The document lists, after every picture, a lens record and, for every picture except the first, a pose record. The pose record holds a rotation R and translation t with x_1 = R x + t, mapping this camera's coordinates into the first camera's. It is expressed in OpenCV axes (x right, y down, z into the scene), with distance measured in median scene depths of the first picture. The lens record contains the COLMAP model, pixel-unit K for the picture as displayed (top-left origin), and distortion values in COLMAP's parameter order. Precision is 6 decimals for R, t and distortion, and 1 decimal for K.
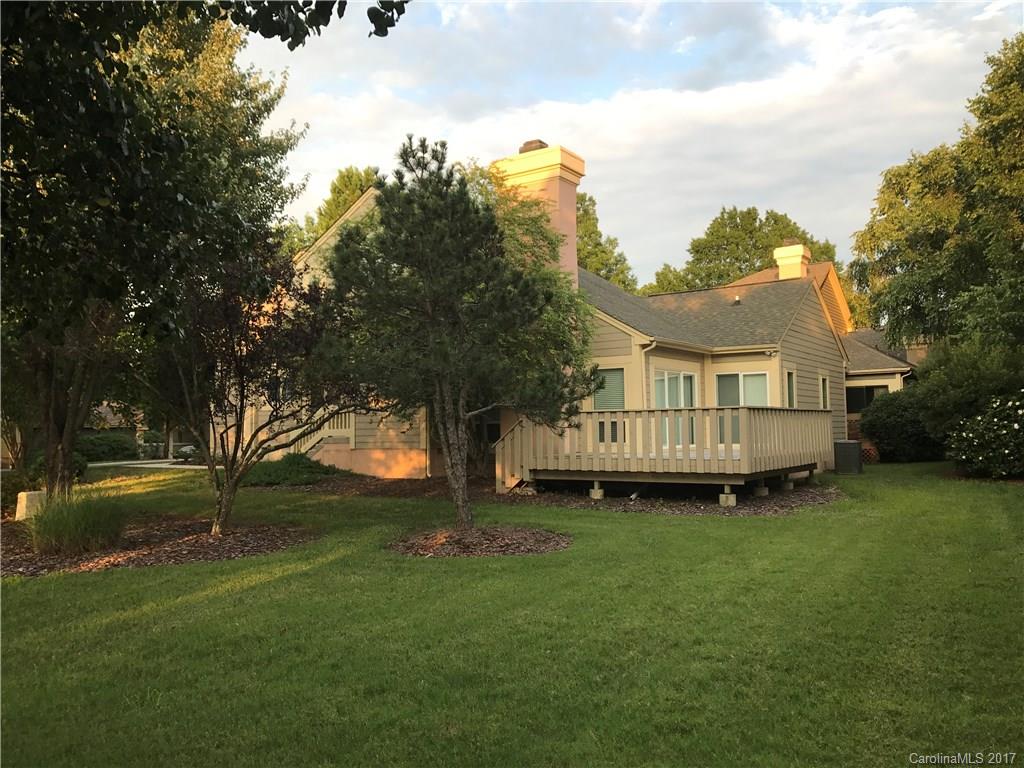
lens RADIAL K [[829.1, 0, 508.2], [0, 829.1, 385.0], [0, 0, 1]] dist [0.031580, -0.051879]
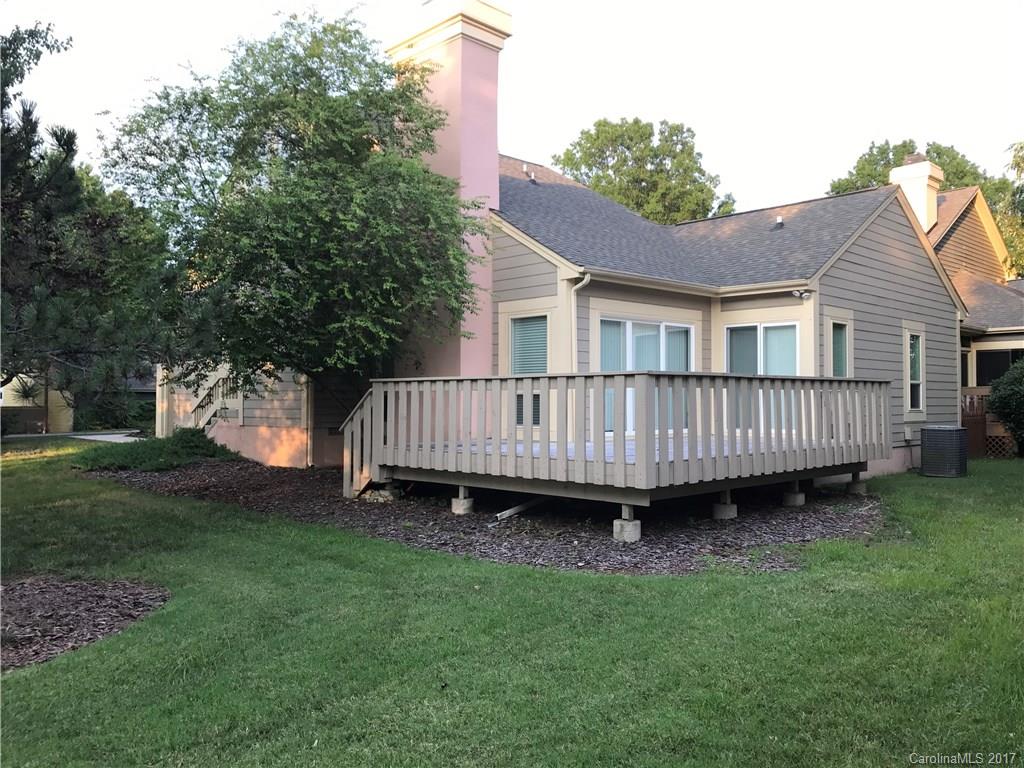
lens RADIAL K [[829.1, 0, 518.9], [0, 829.1, 379.1], [0, 0, 1]] dist [0.031580, -0.051879]
pose [[0.981786, 0.009161, -0.189767, 0.220038], [-0.003372, 0.999520, 0.030809, 0.009834], [0.189958, -0.029608, 0.981346, 0.302365]]
